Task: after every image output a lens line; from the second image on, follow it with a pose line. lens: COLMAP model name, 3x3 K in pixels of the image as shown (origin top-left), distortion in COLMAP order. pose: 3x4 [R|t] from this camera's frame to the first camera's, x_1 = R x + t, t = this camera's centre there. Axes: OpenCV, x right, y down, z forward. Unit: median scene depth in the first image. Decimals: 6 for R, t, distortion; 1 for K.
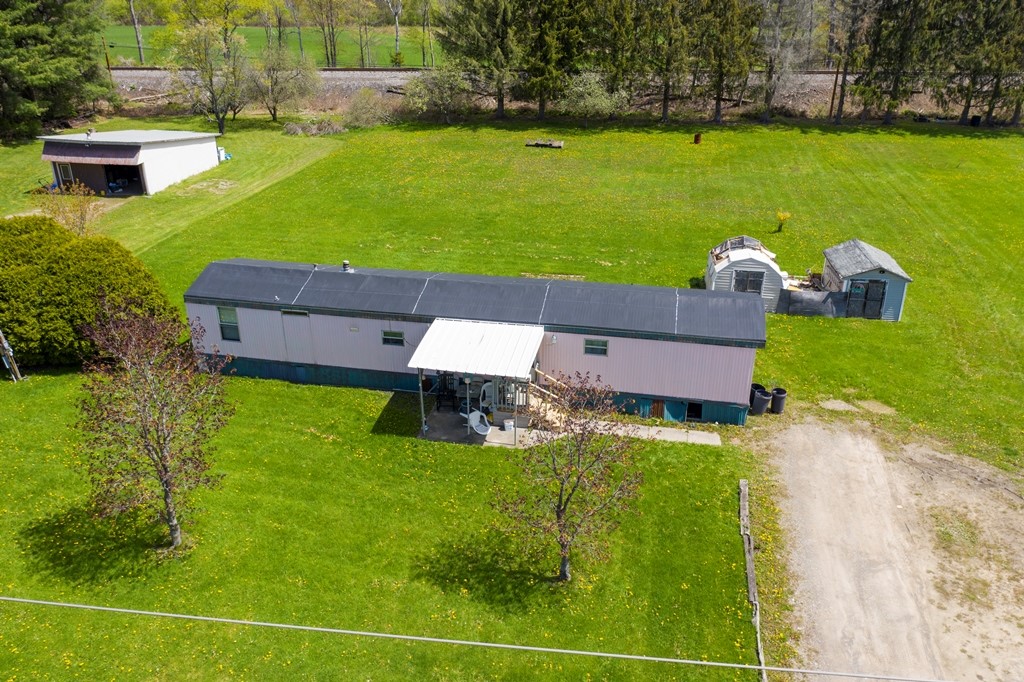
lens RADIAL K [[810.4, 0, 508.3], [0, 810.4, 339.7], [0, 0, 1]] dist [-0.015864, 0.002447]
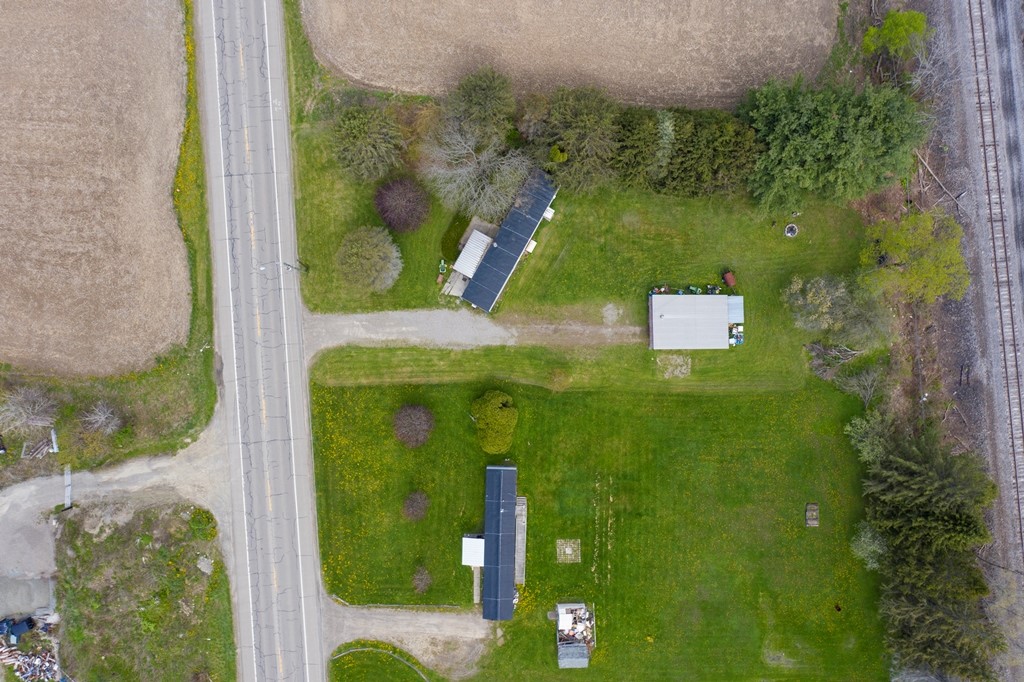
lens RADIAL K [[810.4, 0, 512.7], [0, 810.4, 339.4], [0, 0, 1]] dist [-0.015864, 0.002447]
pose [[0.180119, 0.983645, 0.000116, -0.644879], [-0.401640, 0.073438, 0.912848, -2.370219], [0.897910, -0.164468, 0.408298, -0.214842]]
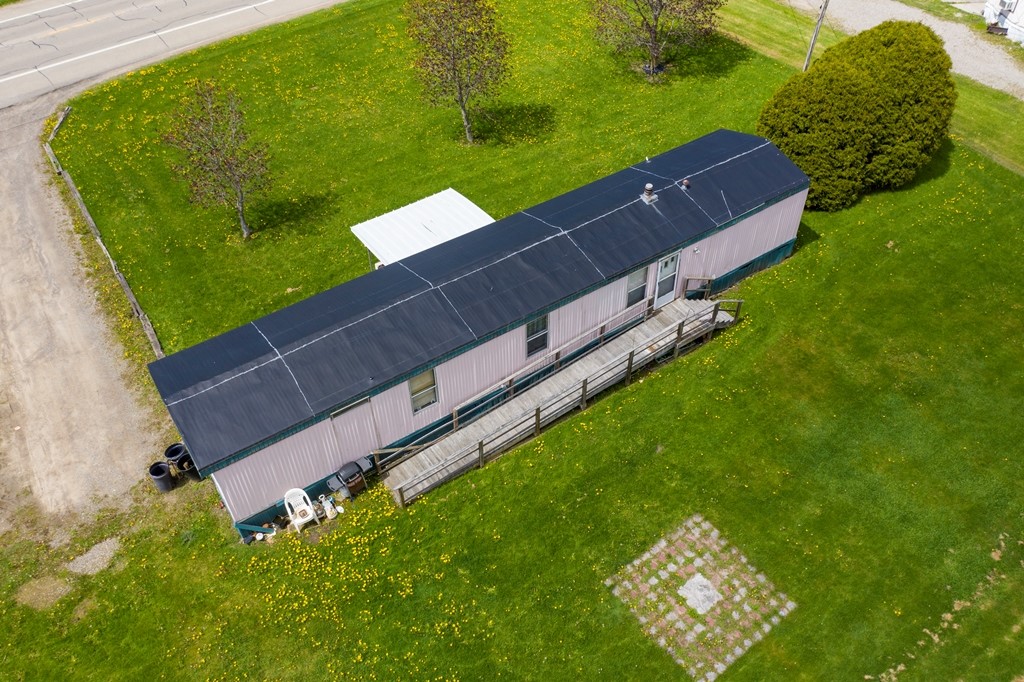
lens RADIAL K [[810.4, 0, 510.3], [0, 810.4, 335.9], [0, 0, 1]] dist [-0.015864, 0.002447]
pose [[-0.693810, 0.509580, -0.508878, 0.266877], [-0.286763, 0.452694, 0.844295, -0.461811], [0.660602, 0.731708, -0.167955, 0.781027]]
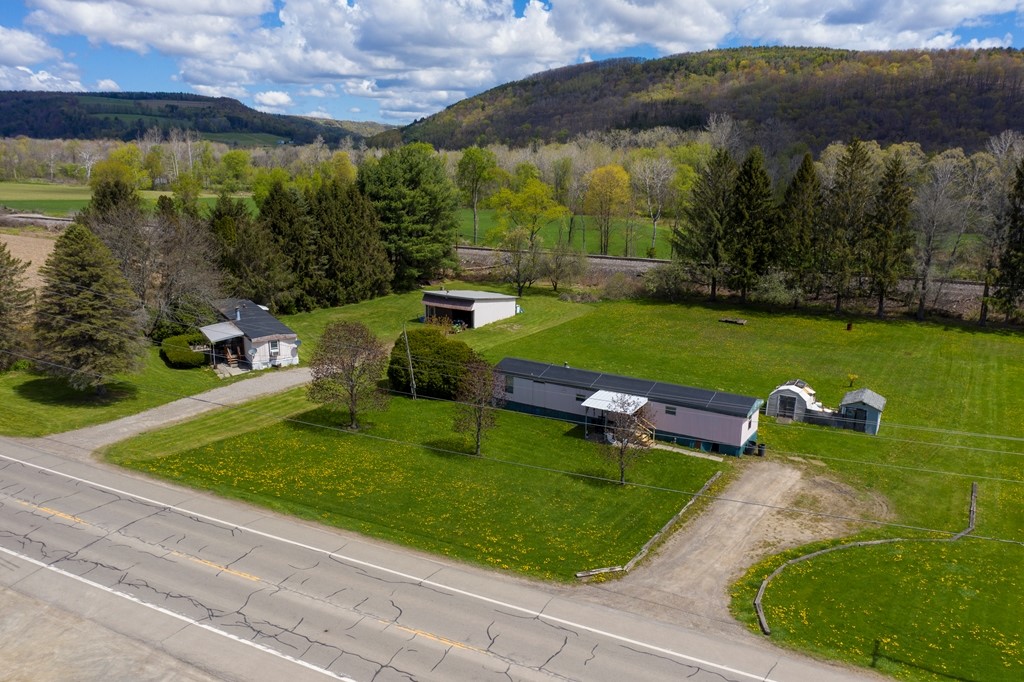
lens RADIAL K [[810.4, 0, 507.0], [0, 810.4, 338.8], [0, 0, 1]] dist [-0.015864, 0.002447]
pose [[0.937514, 0.093471, -0.335159, 0.242033], [-0.159614, 0.971445, -0.175553, 0.162027], [0.309179, 0.218079, 0.925662, -0.689069]]
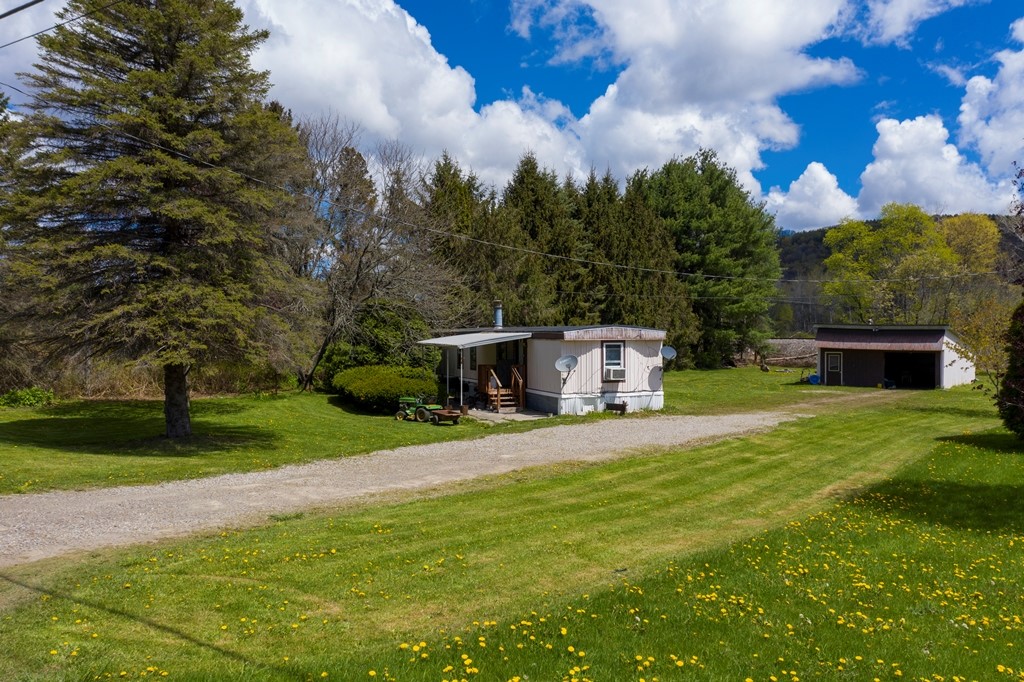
lens RADIAL K [[810.4, 0, 521.8], [0, 810.4, 347.6], [0, 0, 1]] dist [-0.015864, 0.002447]
pose [[0.880316, 0.012964, -0.474211, -0.526395], [-0.205113, 0.911759, -0.355843, 0.204270], [0.427753, 0.410521, 0.805295, 0.152232]]
